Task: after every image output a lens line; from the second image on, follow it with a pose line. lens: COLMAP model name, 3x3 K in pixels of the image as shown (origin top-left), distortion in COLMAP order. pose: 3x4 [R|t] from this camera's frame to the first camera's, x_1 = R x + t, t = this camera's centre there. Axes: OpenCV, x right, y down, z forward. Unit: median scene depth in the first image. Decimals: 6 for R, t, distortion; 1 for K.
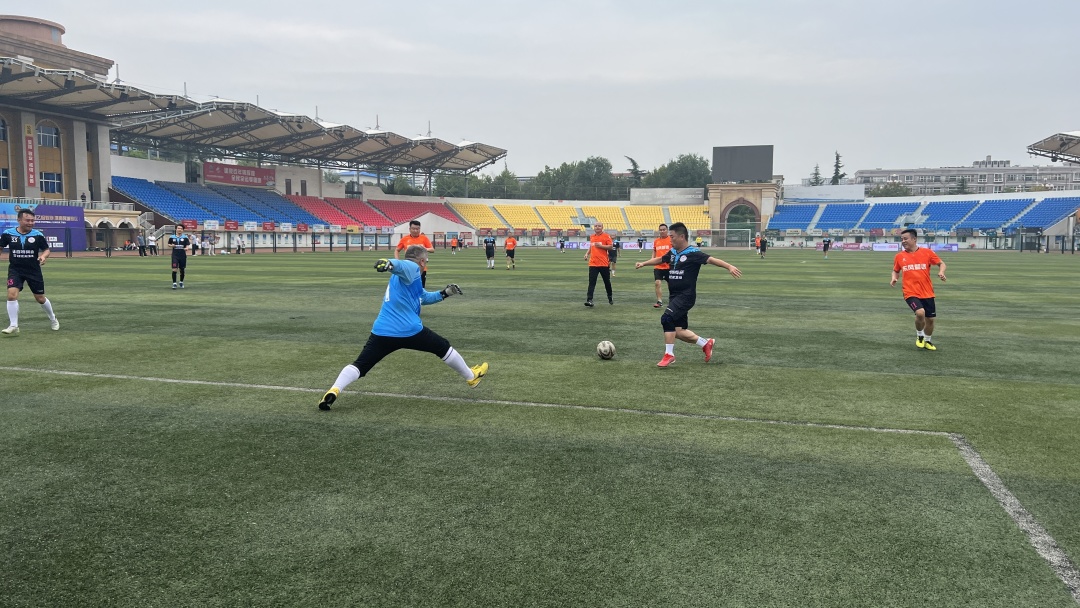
lens RADIAL K [[801.8, 0, 544.5], [0, 801.8, 297.5], [0, 0, 1]] dist [-0.006448, -0.011122]
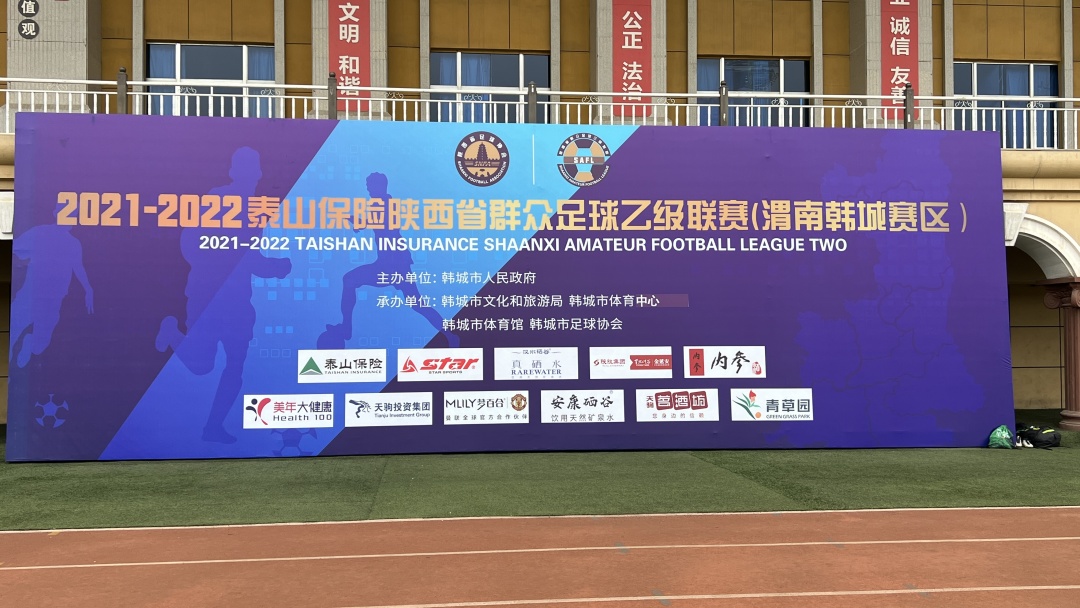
lens RADIAL K [[990.7, 0, 538.4], [0, 990.7, 302.4], [0, 0, 1]] dist [0.119409, 0.000000]
pose [[0.369441, -0.024217, -0.928939, -0.248811], [-0.060627, 0.996902, -0.050100, -0.039162], [0.927274, 0.074828, 0.366828, 0.484859]]
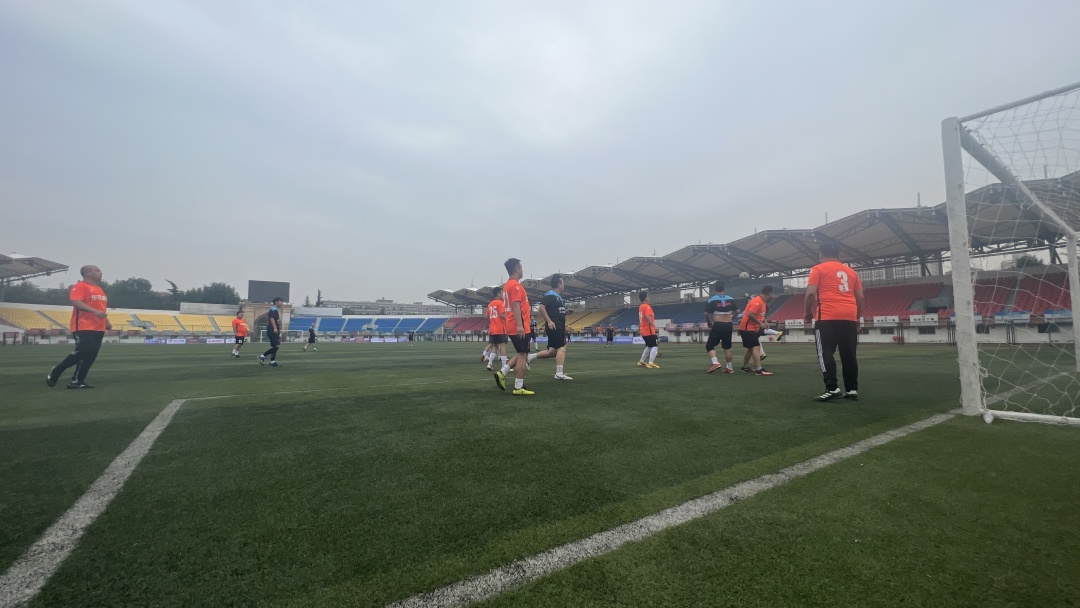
lens RADIAL K [[411.4, 0, 533.2], [0, 411.4, 297.7], [0, 0, 1]] dist [-0.001492, -0.000164]
pose [[0.624291, 0.070192, 0.778032, -0.107683], [0.060986, 0.988536, -0.138118, -0.005489], [-0.778808, 0.133675, 0.612853, 0.075594]]
